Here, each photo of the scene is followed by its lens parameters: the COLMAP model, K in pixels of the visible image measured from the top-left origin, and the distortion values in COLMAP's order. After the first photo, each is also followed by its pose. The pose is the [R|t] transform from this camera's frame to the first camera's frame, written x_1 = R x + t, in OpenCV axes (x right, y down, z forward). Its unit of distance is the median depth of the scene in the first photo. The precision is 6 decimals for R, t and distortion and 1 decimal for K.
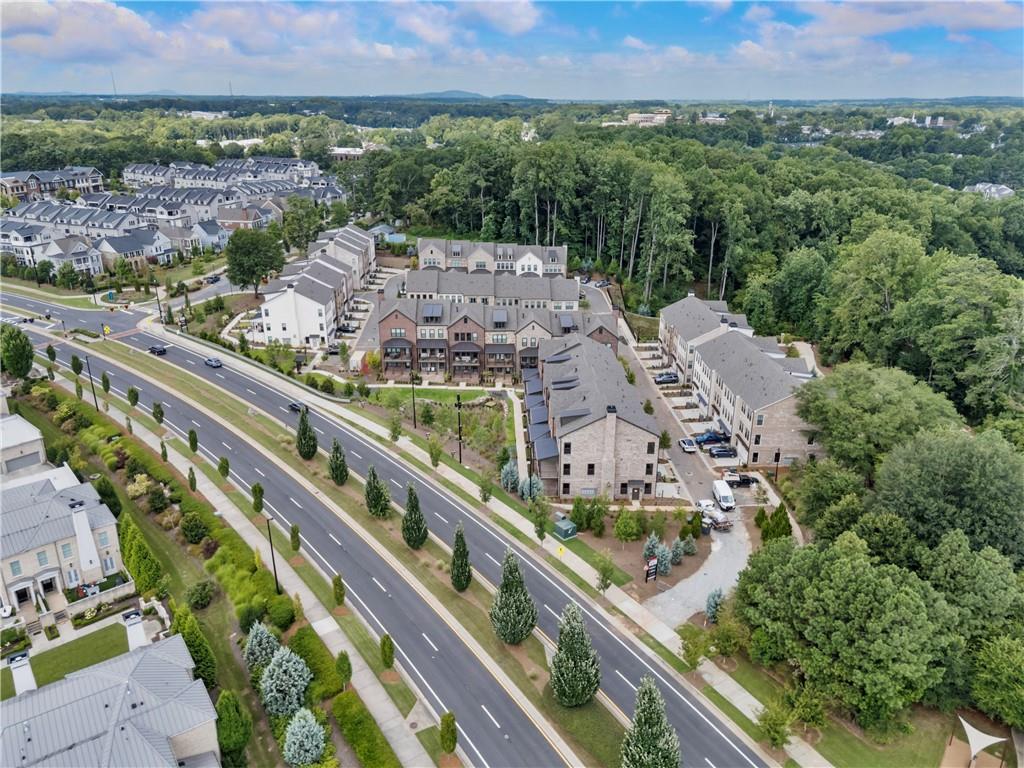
lens RADIAL K [[767.6, 0, 512.0], [0, 767.6, 384.0], [0, 0, 1]] dist [0.115941, -0.133925]
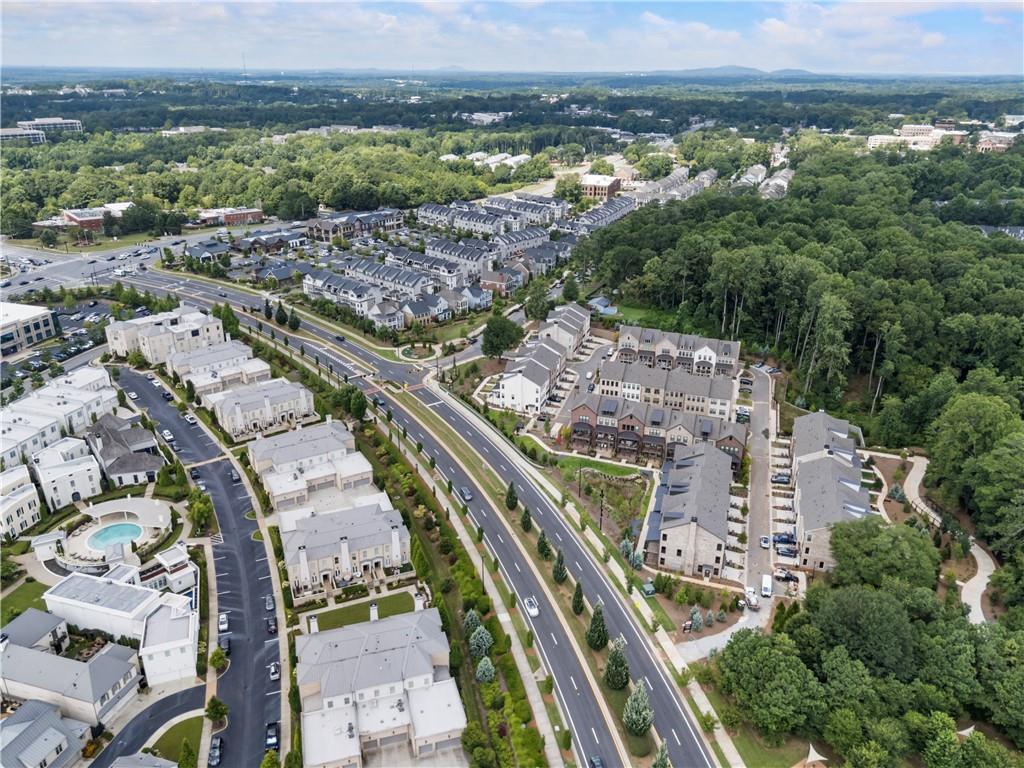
lens RADIAL K [[767.6, 0, 512.0], [0, 767.6, 384.0], [0, 0, 1]] dist [0.115941, -0.133925]
pose [[0.948076, 0.131081, -0.289774, 0.135309], [-0.122209, 0.991314, 0.048588, -0.186552], [0.293626, -0.010652, 0.955861, -0.428998]]
